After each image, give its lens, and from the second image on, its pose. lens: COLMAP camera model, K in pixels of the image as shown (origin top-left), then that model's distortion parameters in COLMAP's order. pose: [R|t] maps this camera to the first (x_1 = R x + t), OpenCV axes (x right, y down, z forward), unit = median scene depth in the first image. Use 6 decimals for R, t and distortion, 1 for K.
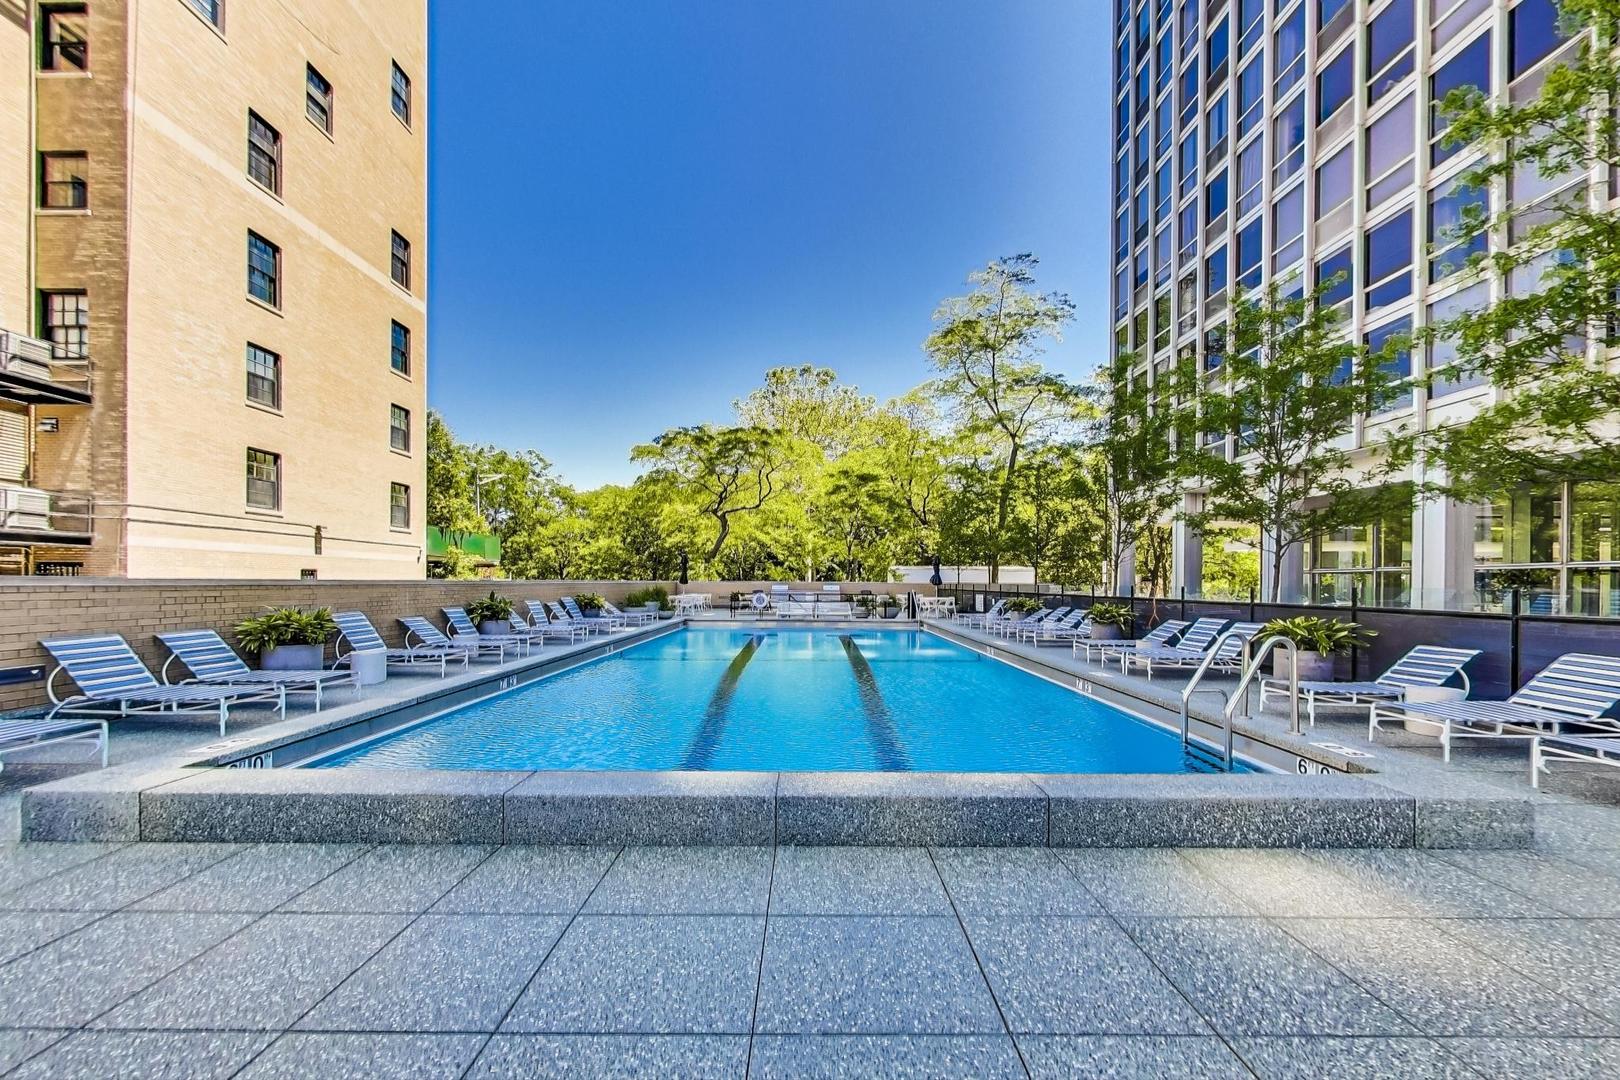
lens RADIAL K [[579.0, 0, 802.4], [0, 579.0, 575.5], [0, 0, 1]] dist [-0.001494, 0.000448]
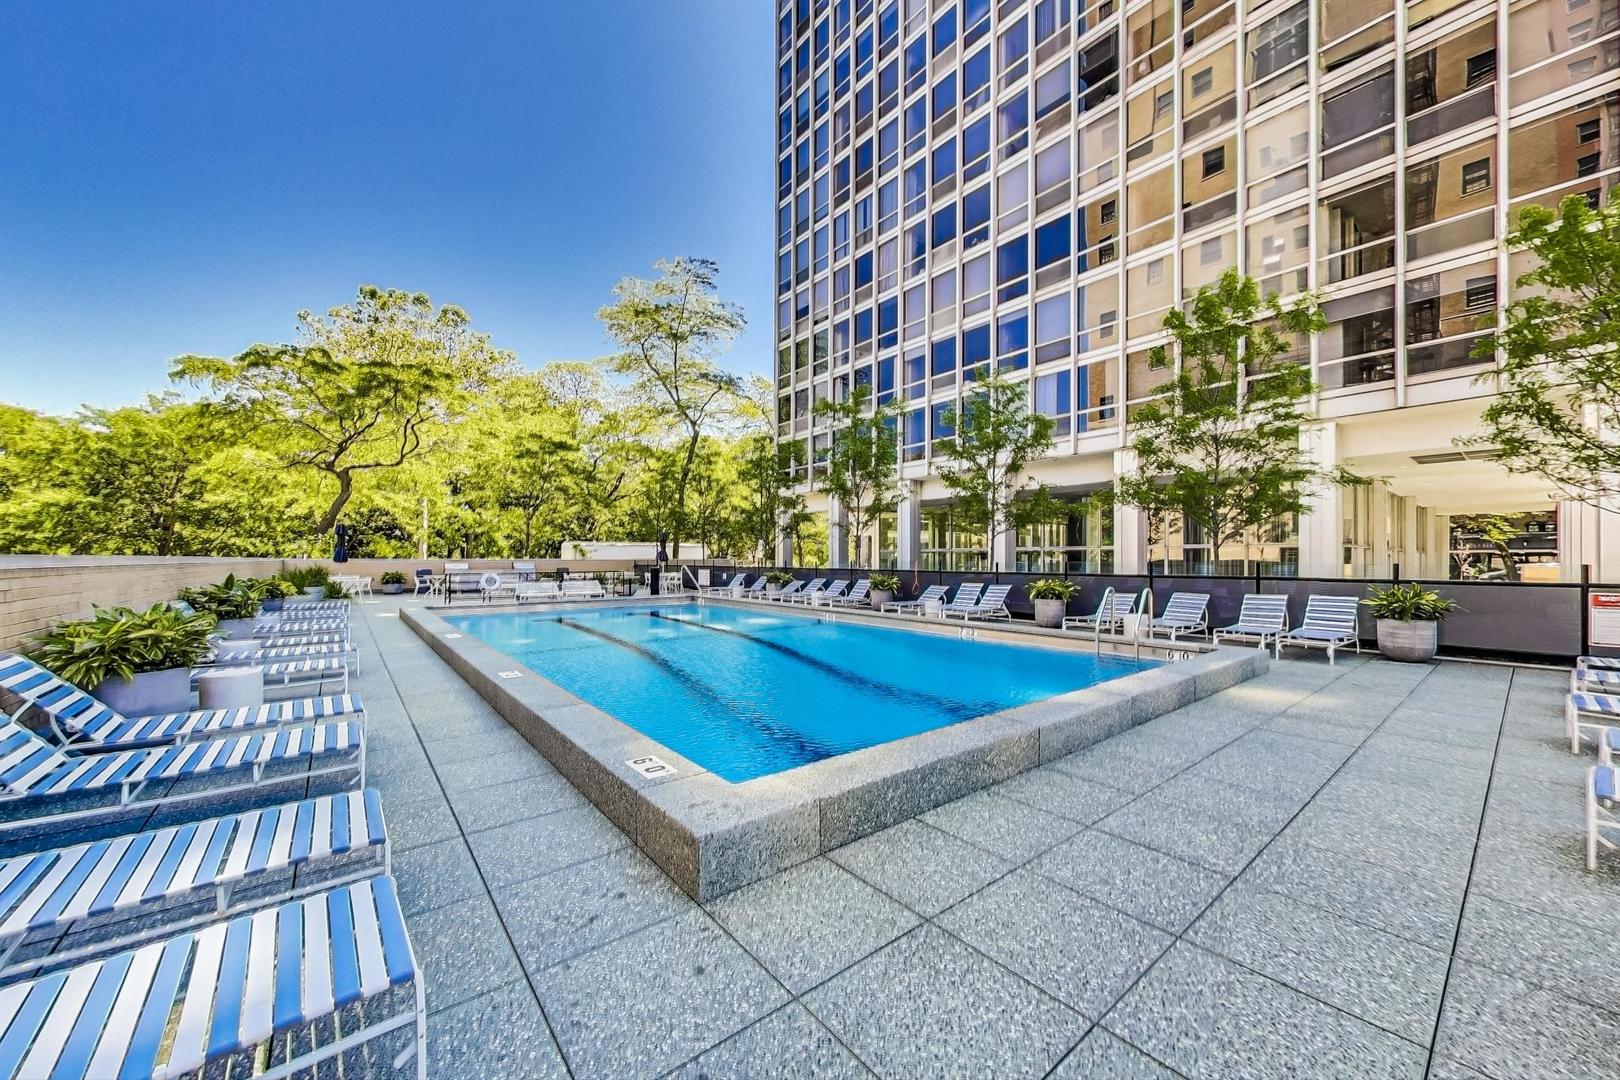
lens RADIAL K [[579.0, 0, 806.9], [0, 579.0, 552.7], [0, 0, 1]] dist [-0.001494, 0.000448]
pose [[0.777238, 0.008576, 0.629149, -0.178238], [-0.006995, 0.999963, -0.004988, 0.002712], [-0.629168, -0.000524, 0.777269, 0.038204]]
